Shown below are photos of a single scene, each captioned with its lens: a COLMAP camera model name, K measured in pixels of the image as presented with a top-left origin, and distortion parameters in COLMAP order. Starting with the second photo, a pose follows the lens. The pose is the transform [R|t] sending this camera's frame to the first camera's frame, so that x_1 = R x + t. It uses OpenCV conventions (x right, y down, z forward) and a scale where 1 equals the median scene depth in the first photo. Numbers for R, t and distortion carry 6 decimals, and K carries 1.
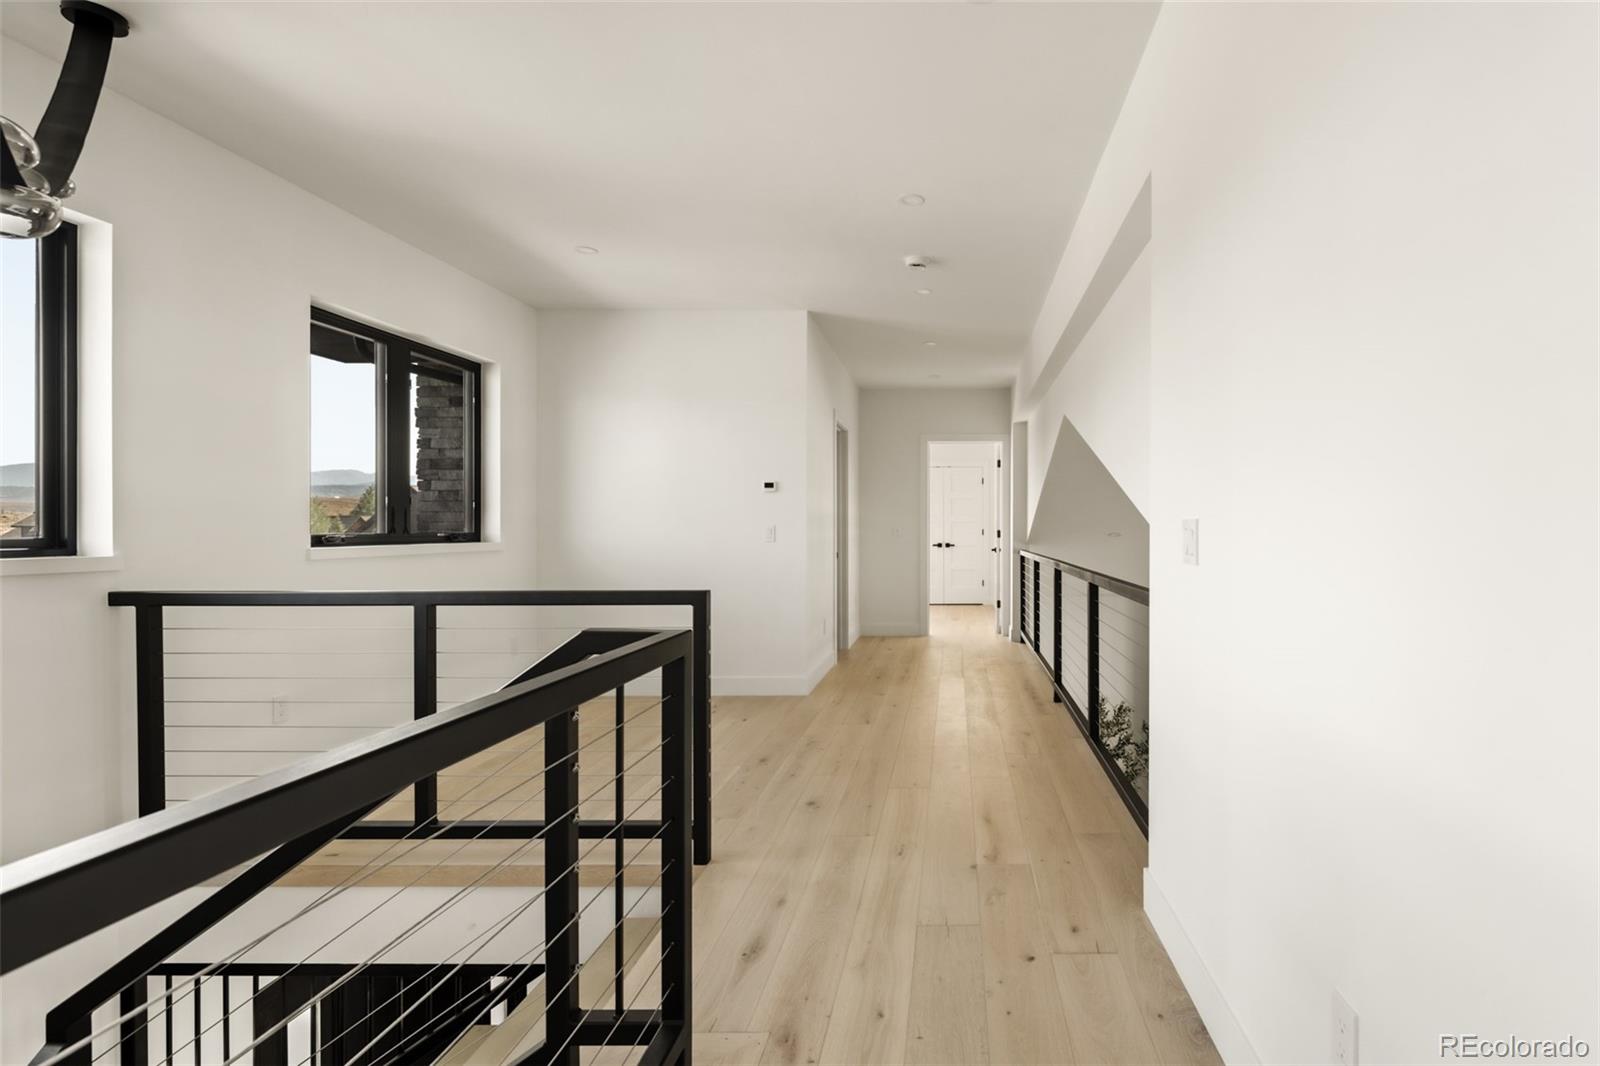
lens RADIAL K [[779.7, 0, 802.3], [0, 779.7, 529.6], [0, 0, 1]] dist [0.000823, -0.000143]
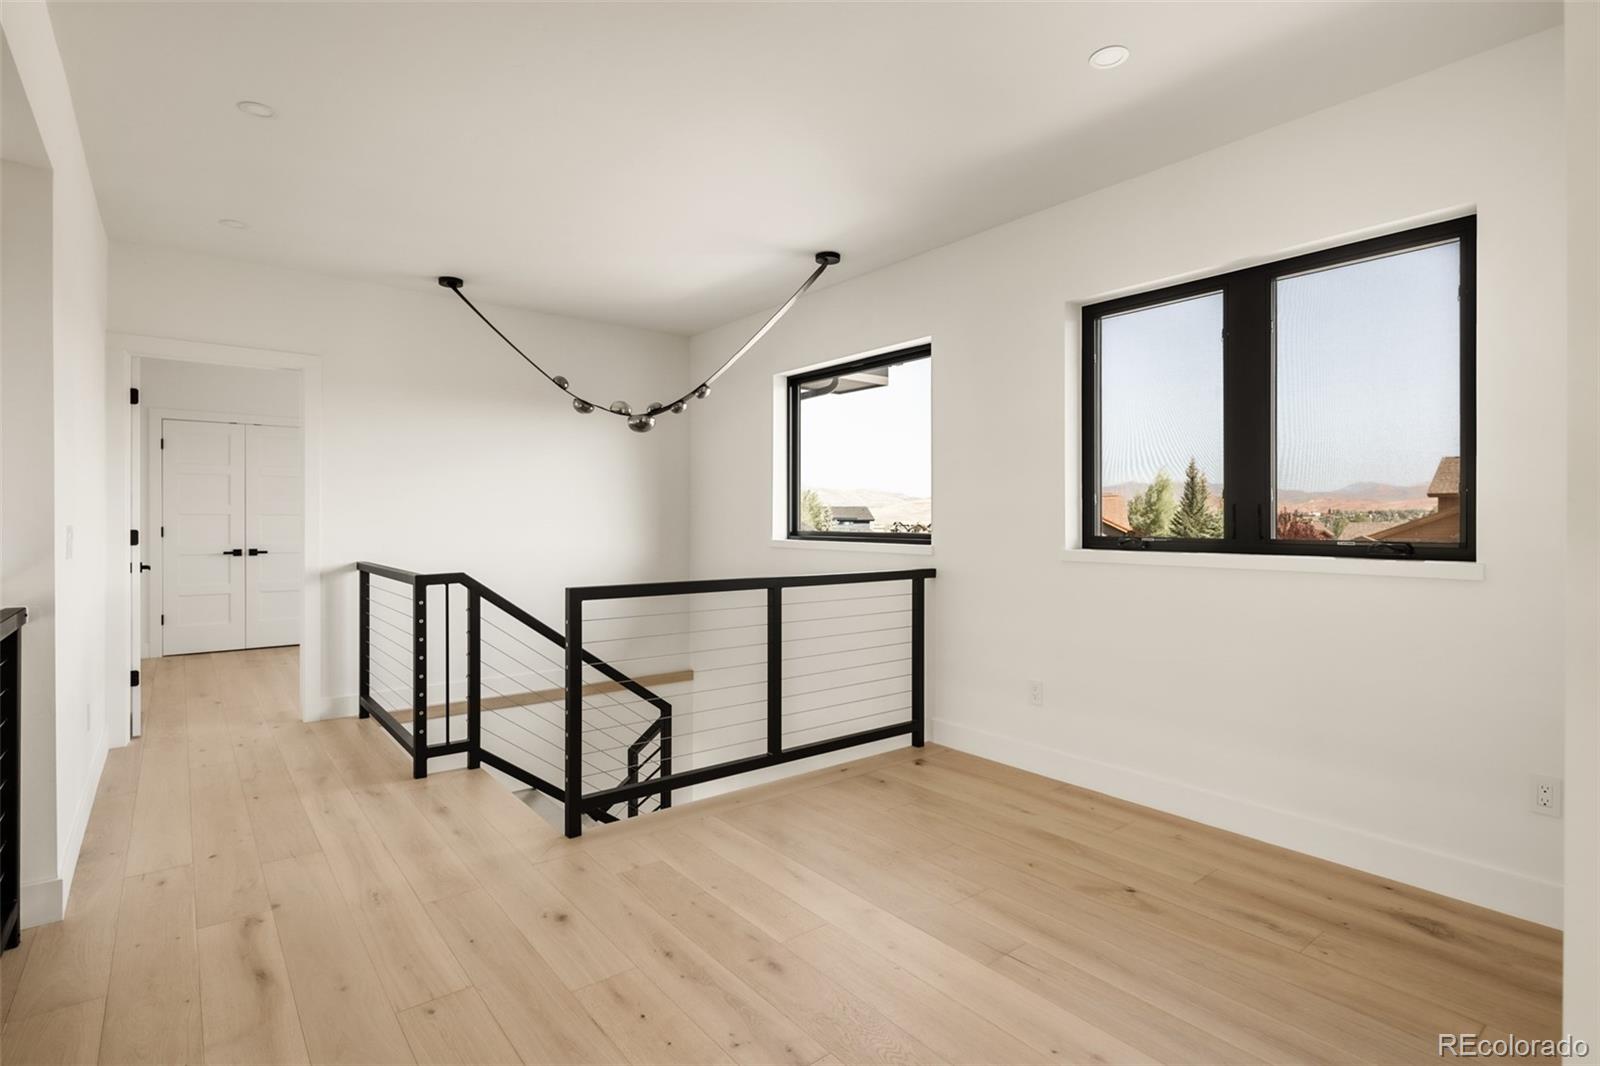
lens RADIAL K [[779.7, 0, 802.3], [0, 779.7, 529.6], [0, 0, 1]] dist [0.000823, -0.000143]
pose [[-0.645806, -0.002935, -0.763496, 0.491401], [-0.010789, 0.999928, 0.005282, -0.003871], [0.763425, 0.011648, -0.645791, 1.945814]]
